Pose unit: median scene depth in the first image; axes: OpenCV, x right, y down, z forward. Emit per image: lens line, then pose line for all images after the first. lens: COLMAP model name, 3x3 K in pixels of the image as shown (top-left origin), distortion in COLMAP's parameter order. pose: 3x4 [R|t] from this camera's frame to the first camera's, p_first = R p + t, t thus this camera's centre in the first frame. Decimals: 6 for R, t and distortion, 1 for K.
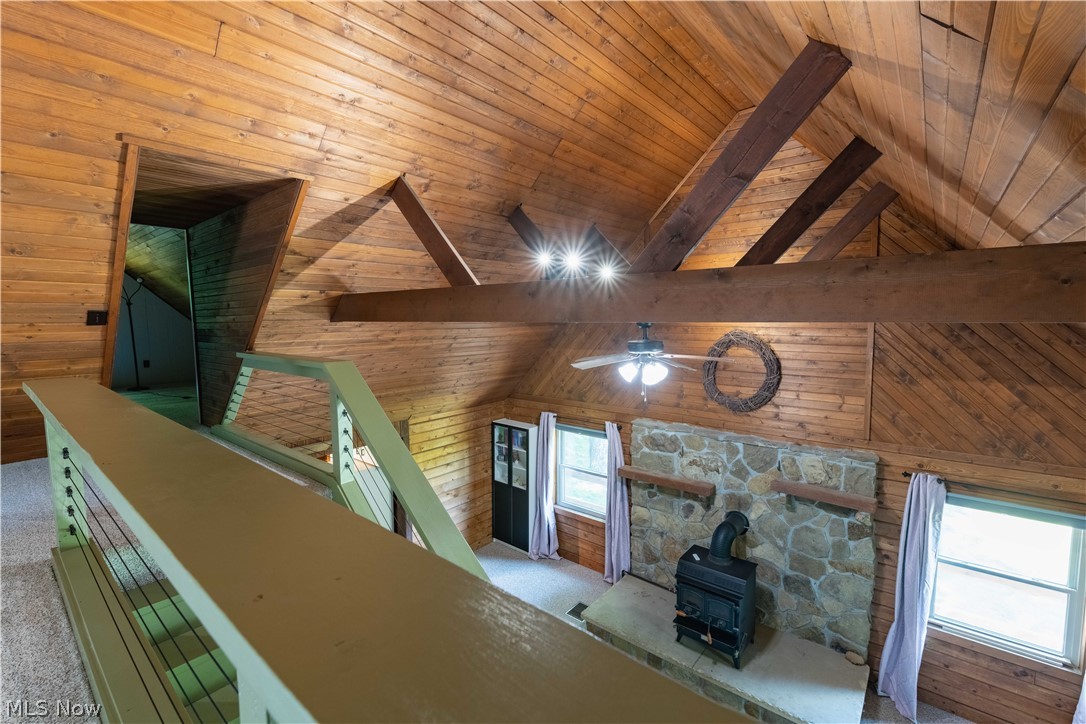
lens RADIAL K [[474.1, 0, 546.6], [0, 474.1, 356.7], [0, 0, 1]] dist [0.003453, -0.001507]
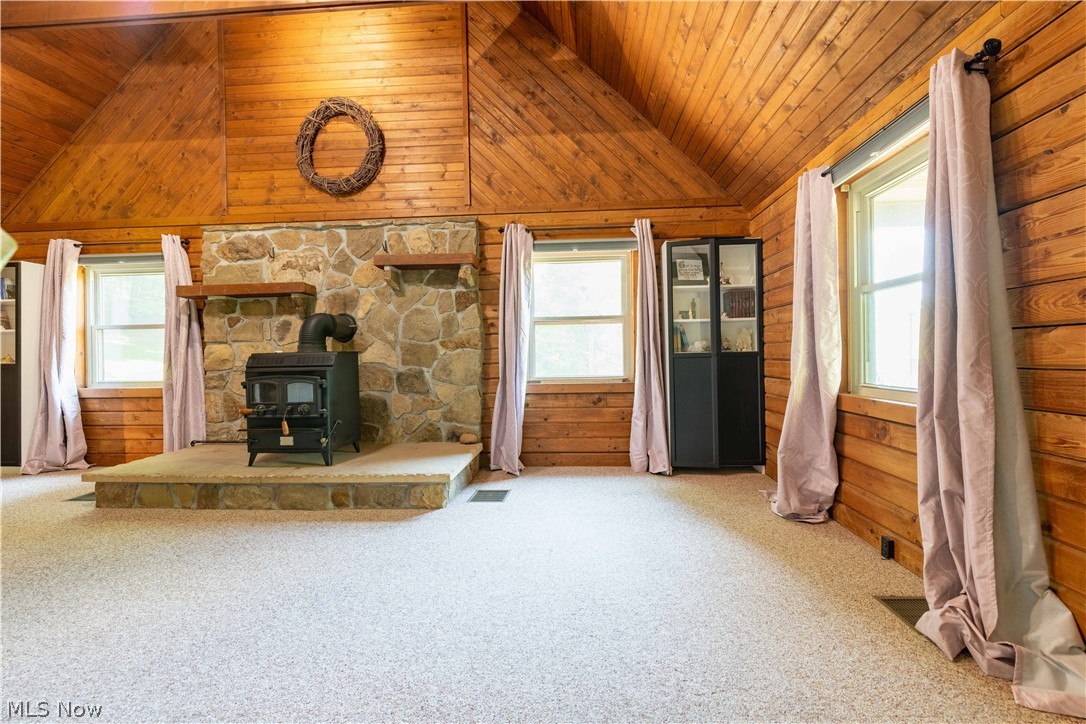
lens RADIAL K [[474.1, 0, 547.9], [0, 474.1, 360.4], [0, 0, 1]] dist [0.003453, -0.001507]
pose [[0.811668, -0.009043, 0.584049, 0.224832], [0.059182, 0.996008, -0.066825, 0.515438], [-0.581113, 0.088805, 0.808963, 0.148458]]
